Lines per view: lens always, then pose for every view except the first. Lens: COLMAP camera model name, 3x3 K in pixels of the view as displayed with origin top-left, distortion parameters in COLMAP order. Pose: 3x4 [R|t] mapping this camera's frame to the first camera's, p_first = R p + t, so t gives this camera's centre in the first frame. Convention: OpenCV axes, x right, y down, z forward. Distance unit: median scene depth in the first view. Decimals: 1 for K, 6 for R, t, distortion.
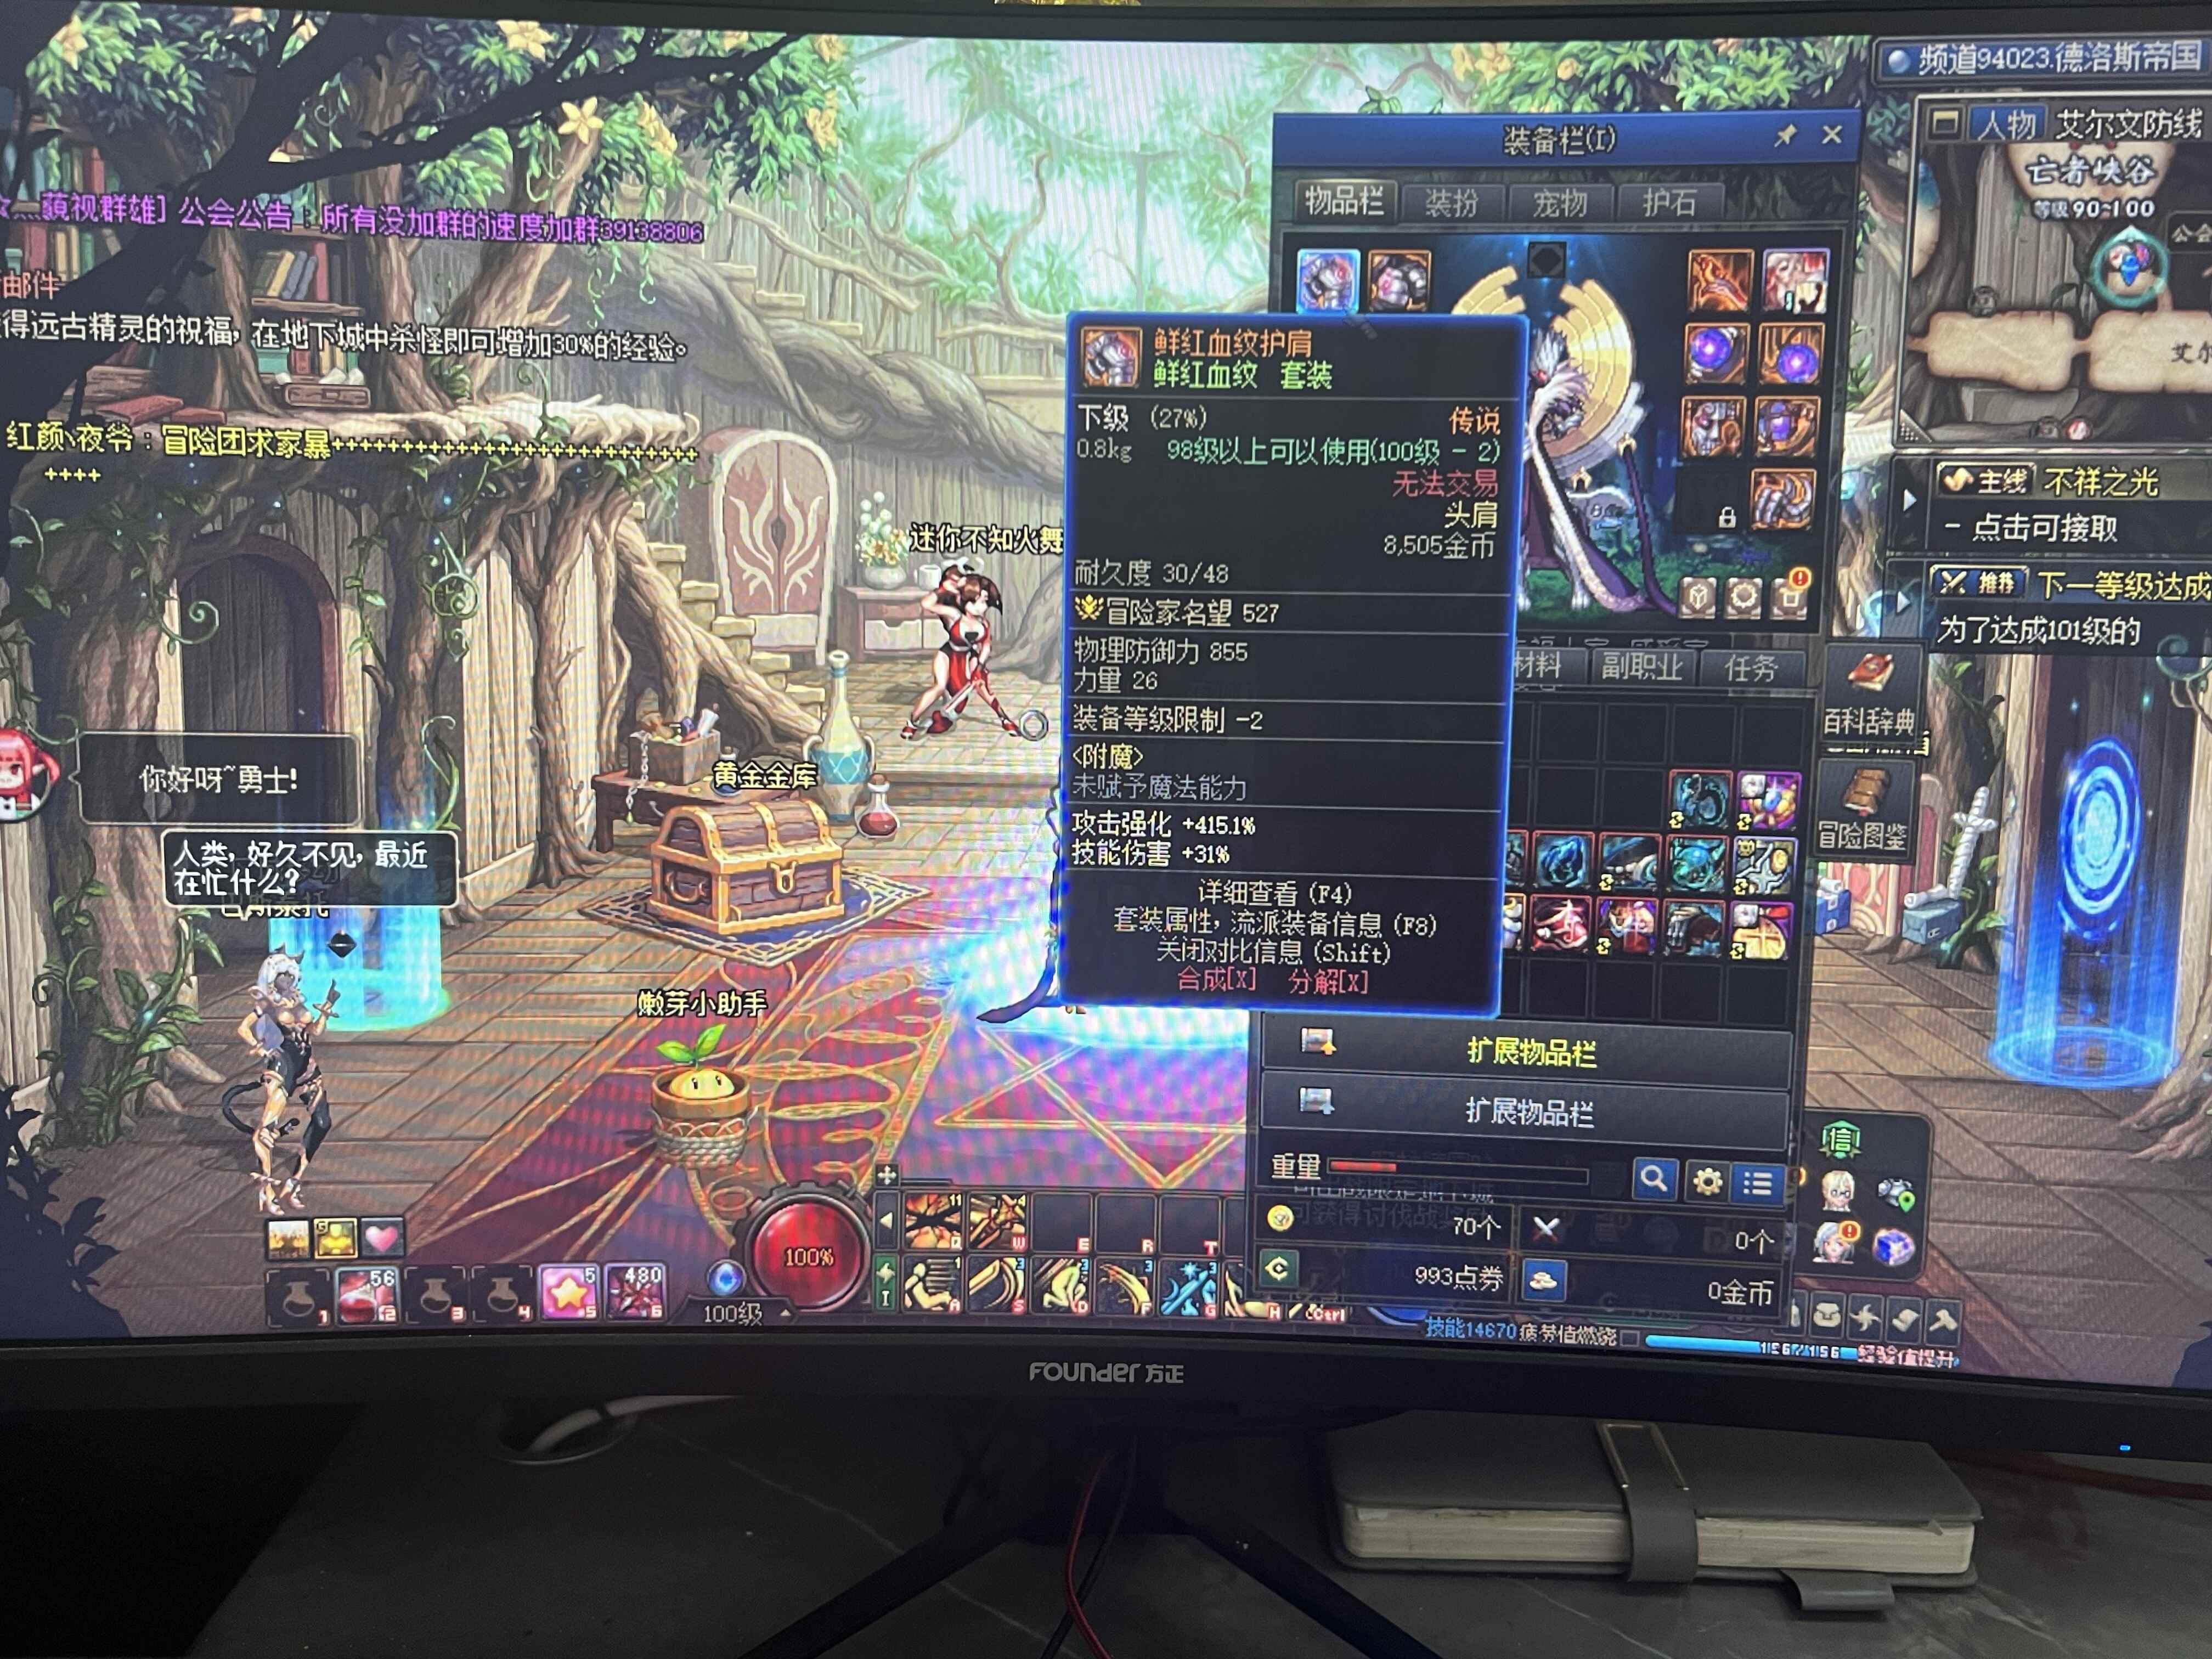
lens RADIAL K [[1639.1, 0, 1121.6], [0, 1639.1, 817.0], [0, 0, 1]] dist [0.024665, -0.034494]
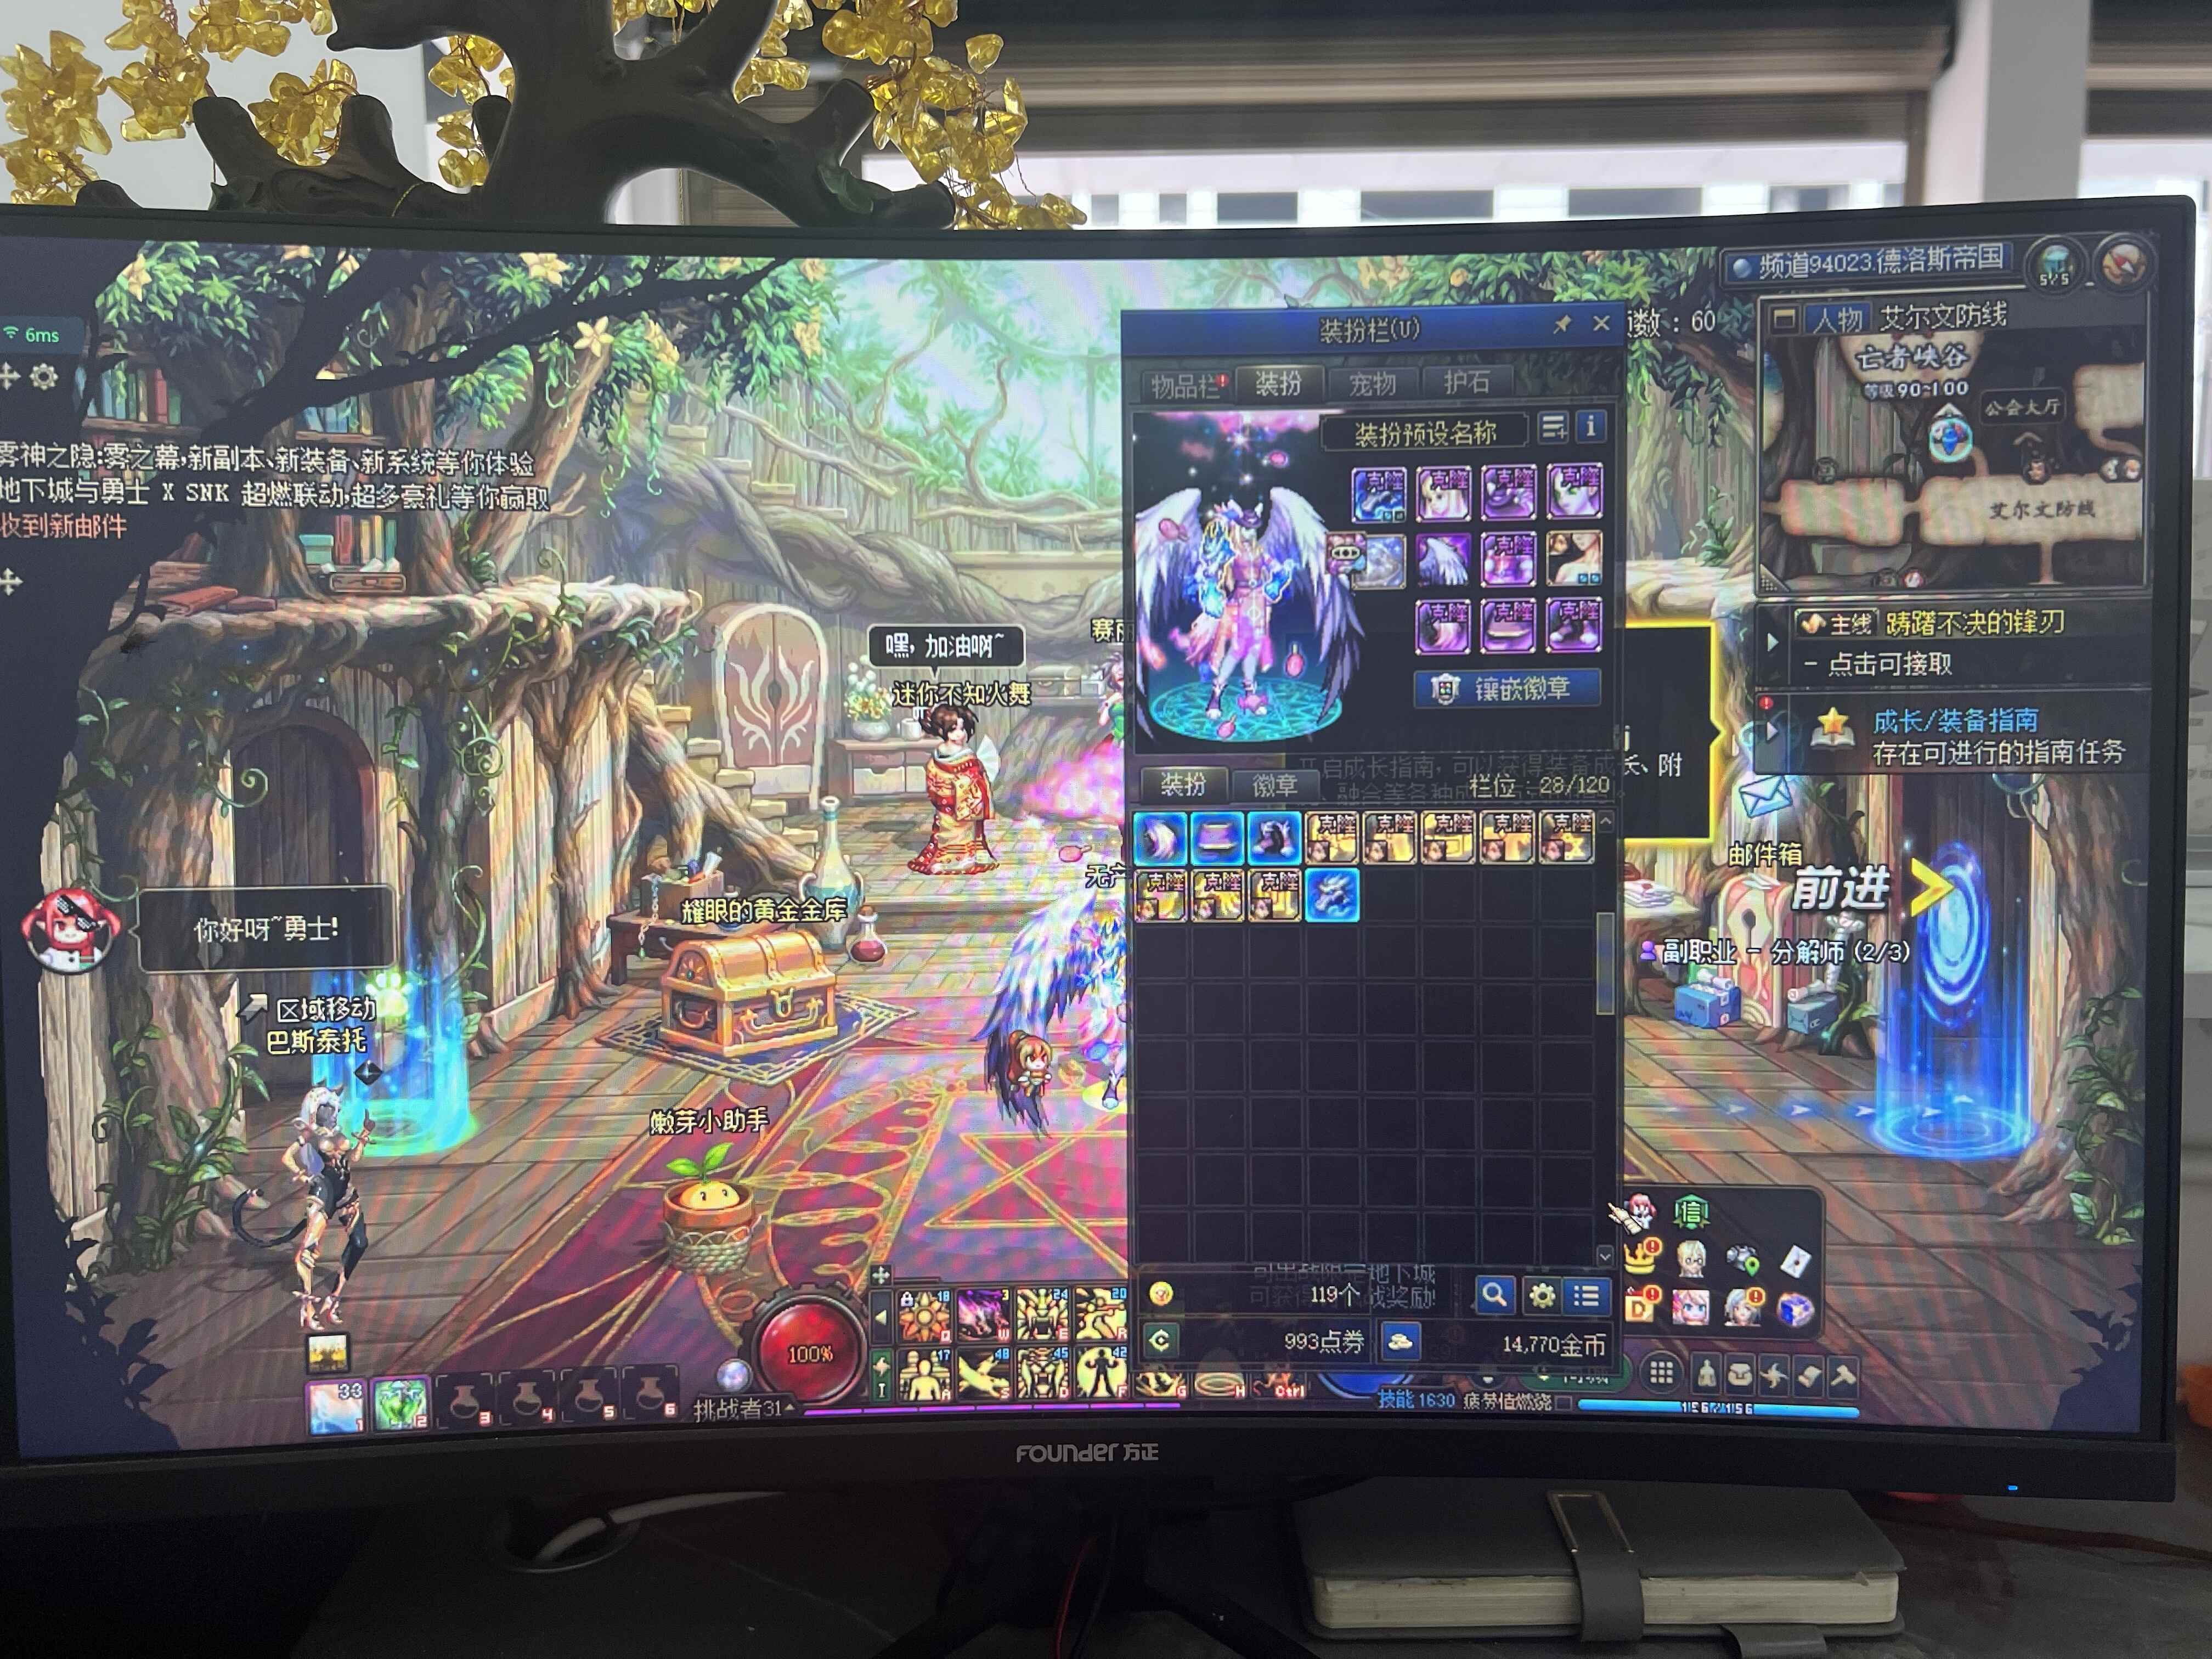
lens RADIAL K [[1639.1, 0, 1125.2], [0, 1639.1, 831.7], [0, 0, 1]] dist [0.024665, -0.034494]
pose [[0.999326, -0.026281, 0.025622, -0.001473], [0.027748, 0.997889, -0.058709, -0.007247], [-0.024025, 0.059380, 0.997946, -0.115337]]
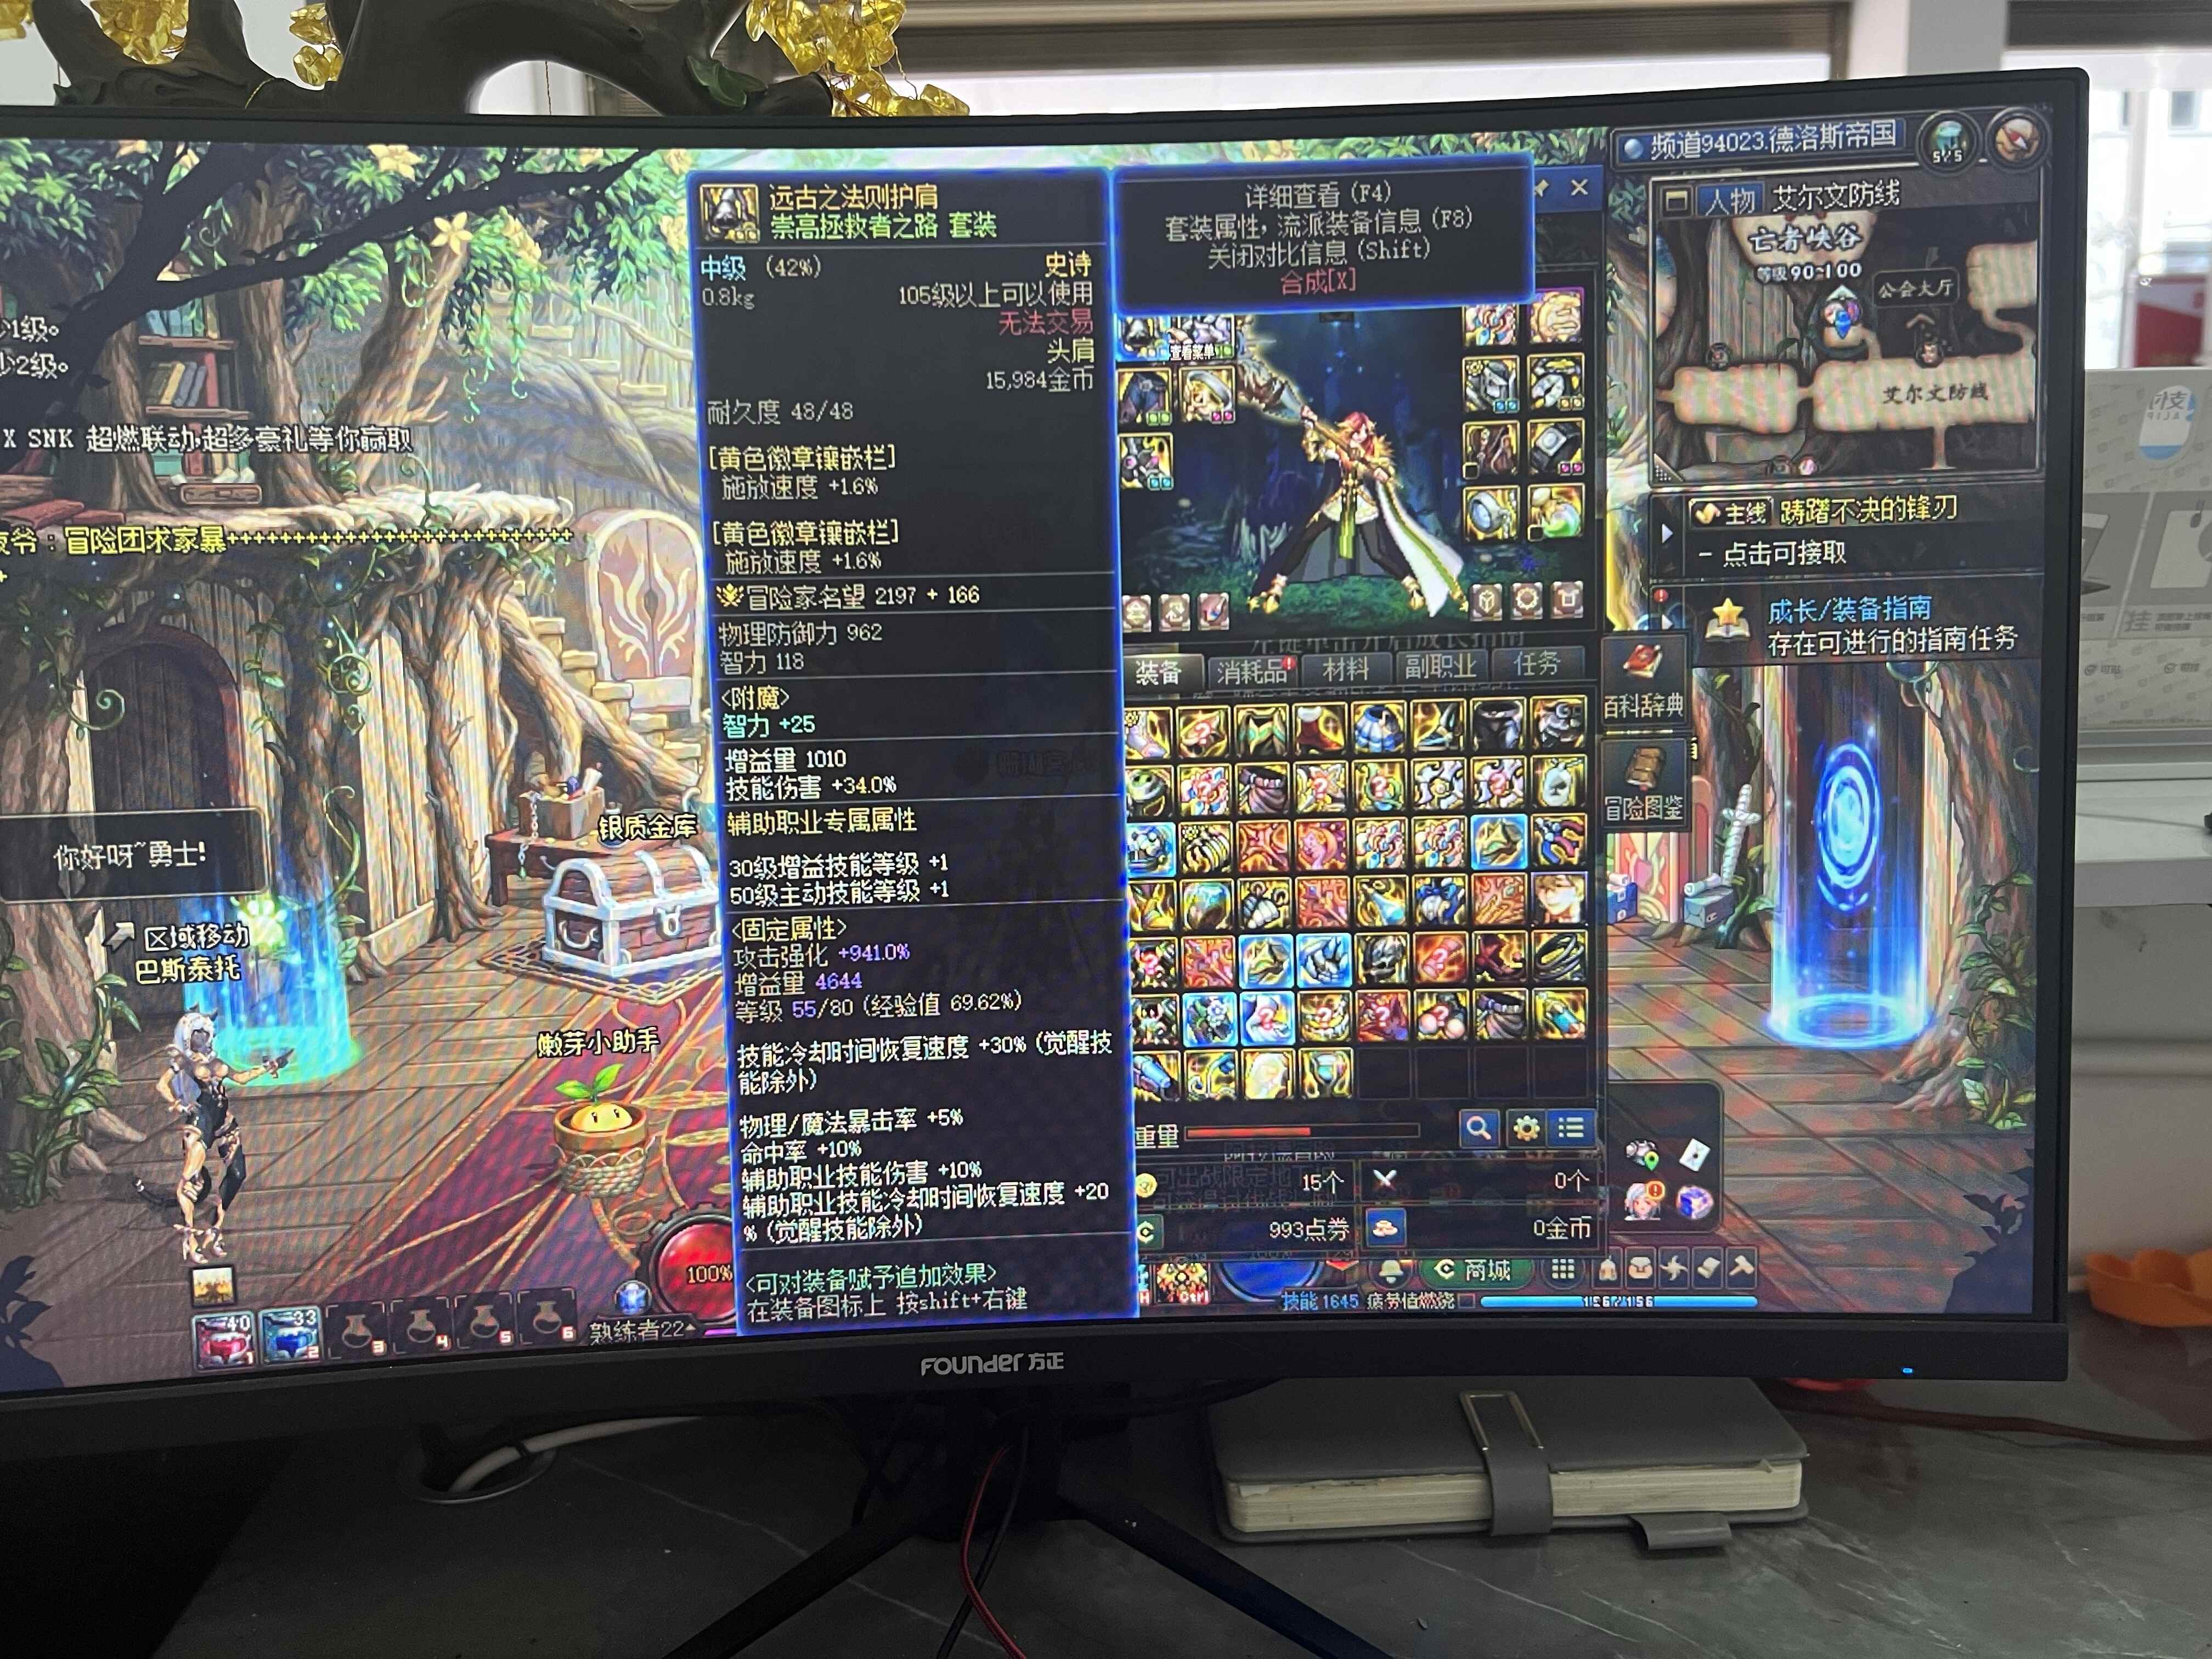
lens RADIAL K [[1639.1, 0, 1105.1], [0, 1639.1, 825.4], [0, 0, 1]] dist [0.024665, -0.034494]
pose [[0.997569, -0.047985, 0.050538, 0.028929], [0.049055, 0.998593, -0.020148, 0.010341], [-0.049500, 0.022578, 0.998519, -0.097128]]
